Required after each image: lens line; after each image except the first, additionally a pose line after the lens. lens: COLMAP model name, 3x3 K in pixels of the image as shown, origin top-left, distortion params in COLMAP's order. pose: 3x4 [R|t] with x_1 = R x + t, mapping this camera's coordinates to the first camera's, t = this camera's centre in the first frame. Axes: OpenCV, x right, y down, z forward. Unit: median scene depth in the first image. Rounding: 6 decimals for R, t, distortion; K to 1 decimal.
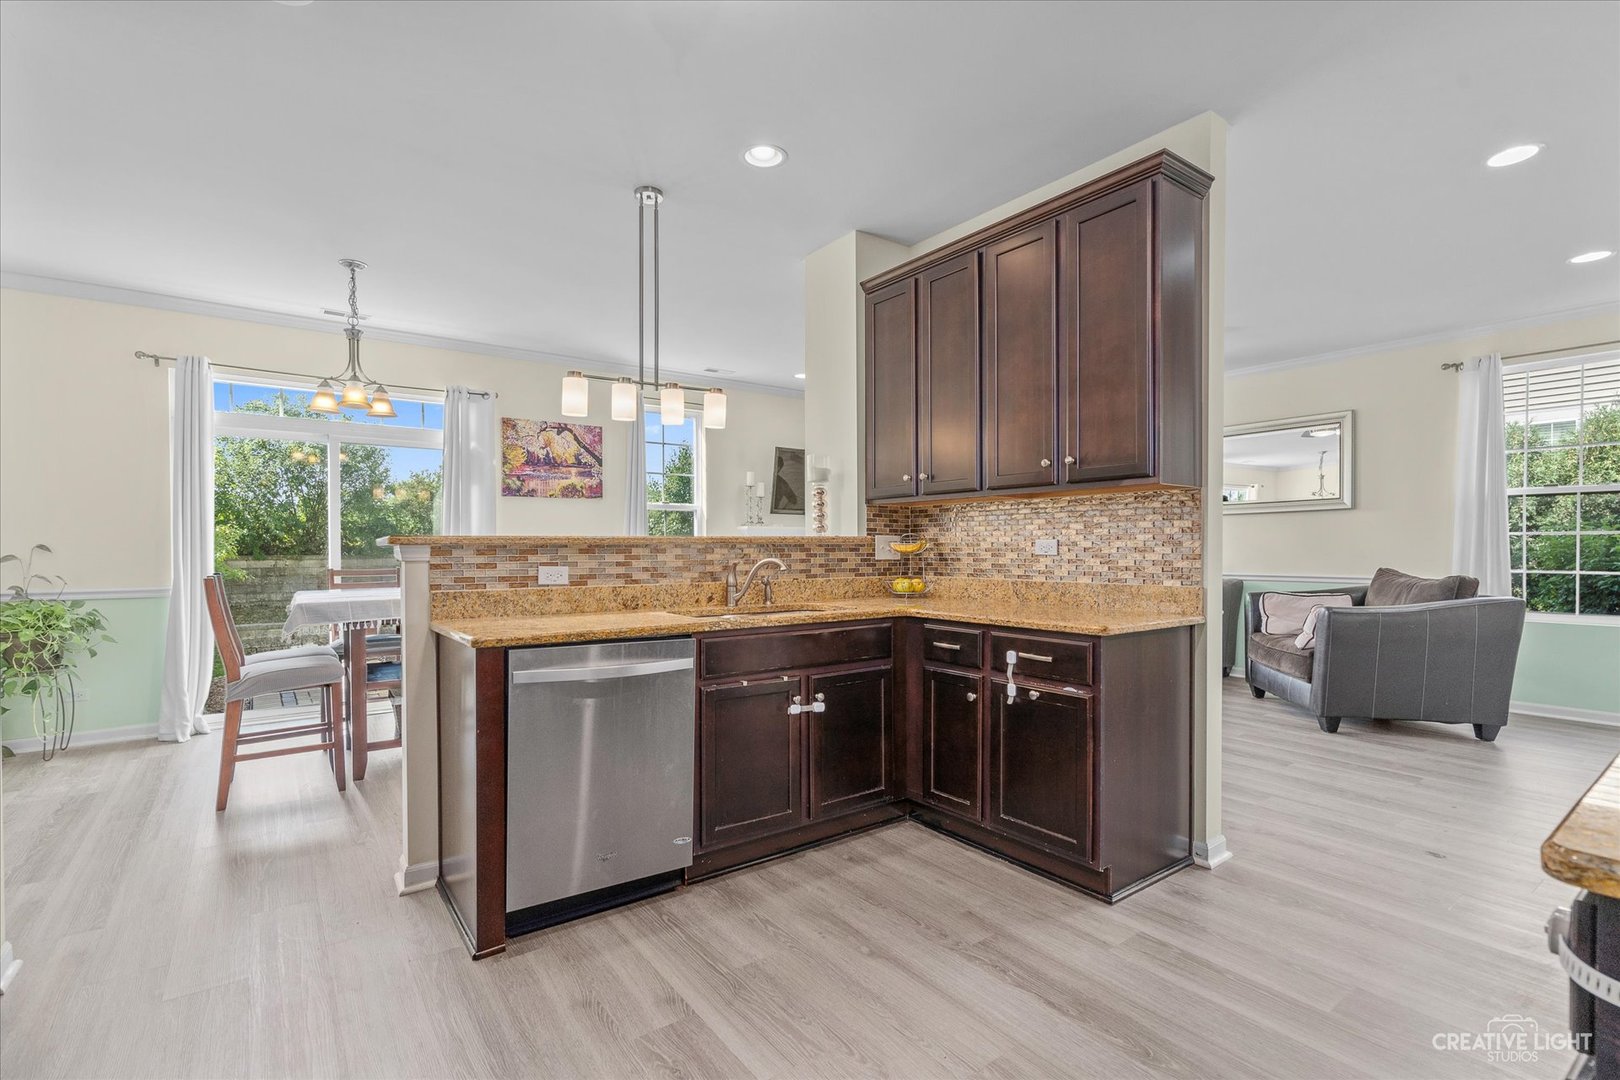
lens RADIAL K [[745.3, 0, 818.4], [0, 745.3, 553.7], [0, 0, 1]] dist [-0.006040, -0.001137]
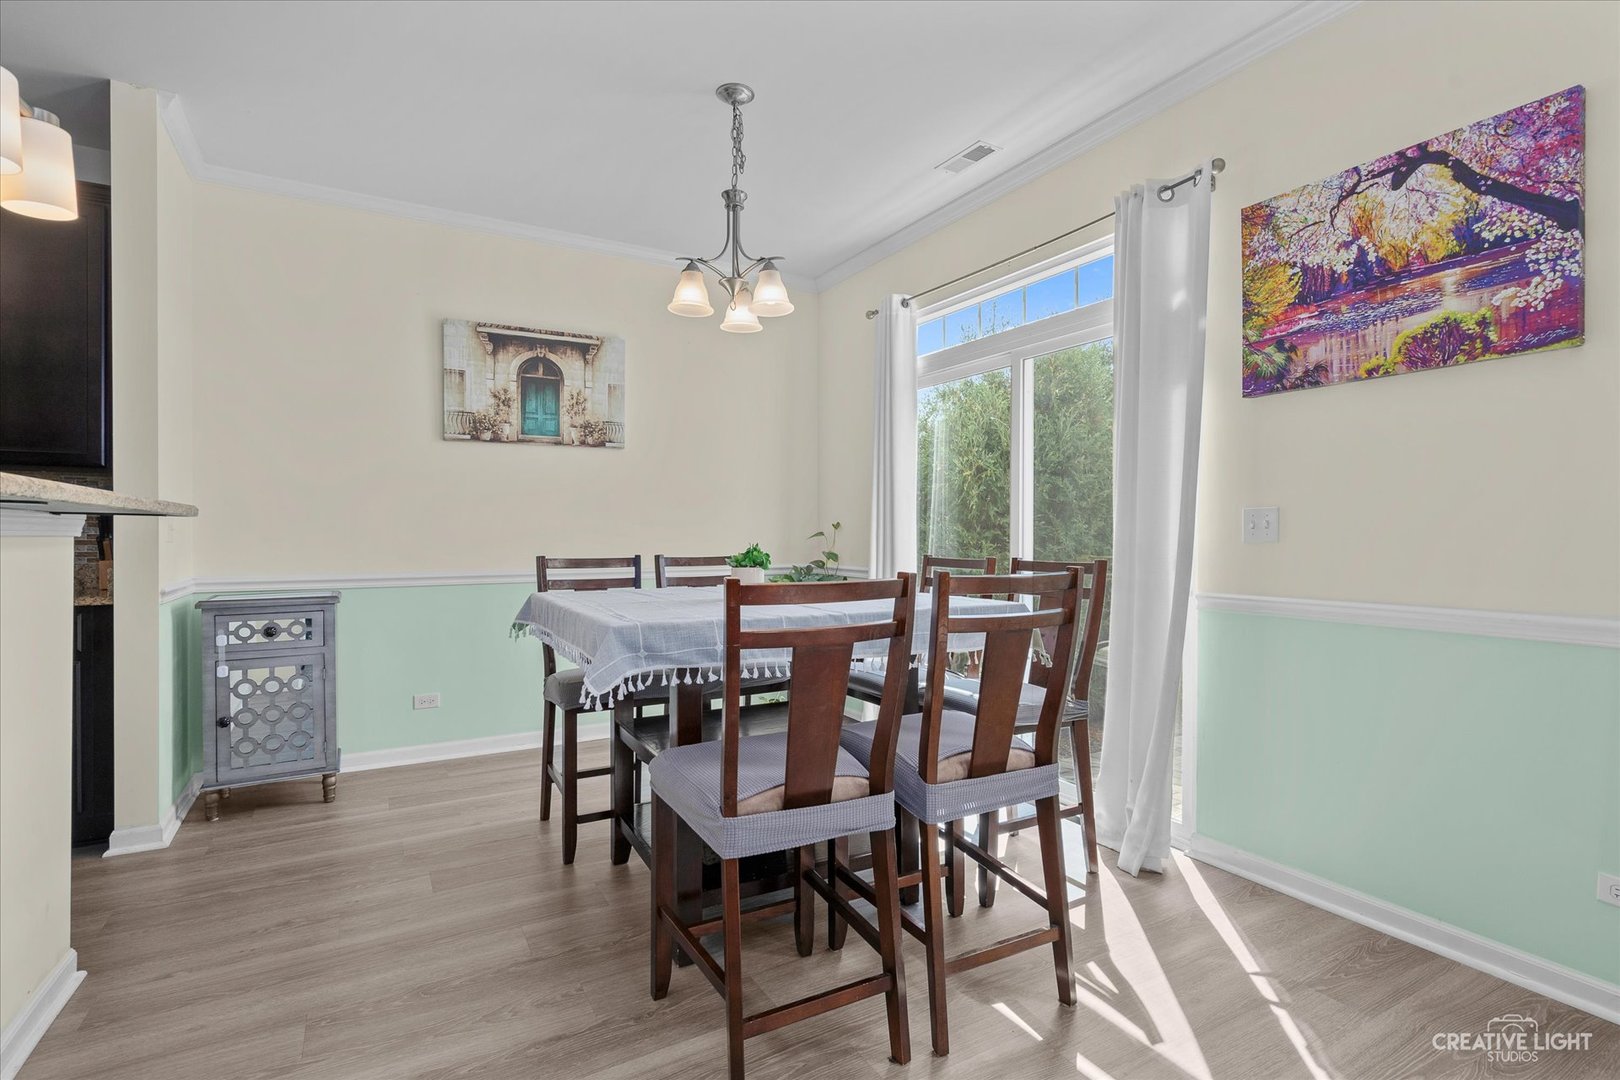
lens RADIAL K [[745.3, 0, 818.6], [0, 745.3, 540.2], [0, 0, 1]] dist [-0.006040, -0.001137]
pose [[-0.110026, 0.015452, -0.993809, 0.037131], [-0.009966, 0.999812, 0.016649, -0.003690], [0.993879, 0.011736, -0.109851, 1.583471]]
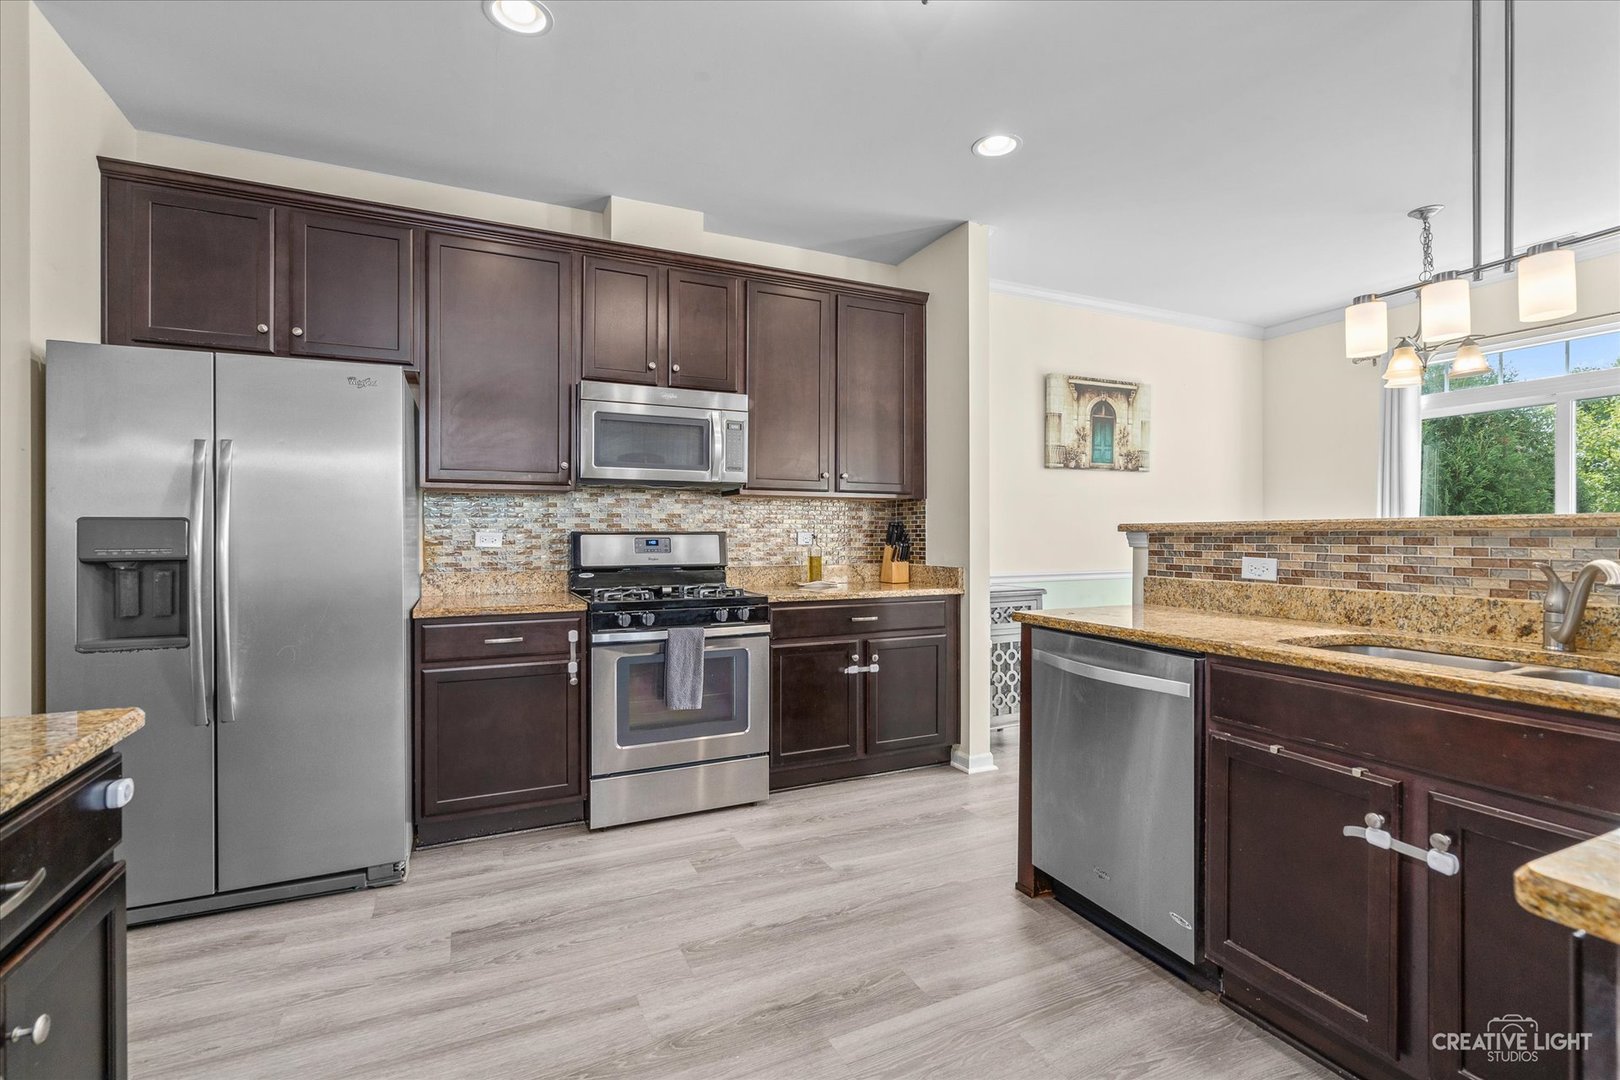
lens RADIAL K [[745.3, 0, 813.9], [0, 745.3, 532.9], [0, 0, 1]] dist [-0.006040, -0.001137]
pose [[-0.201066, 0.001621, -0.979576, 0.523592], [-0.007707, 0.999965, 0.003236, -0.009022], [0.979547, 0.008201, -0.201046, 0.643490]]
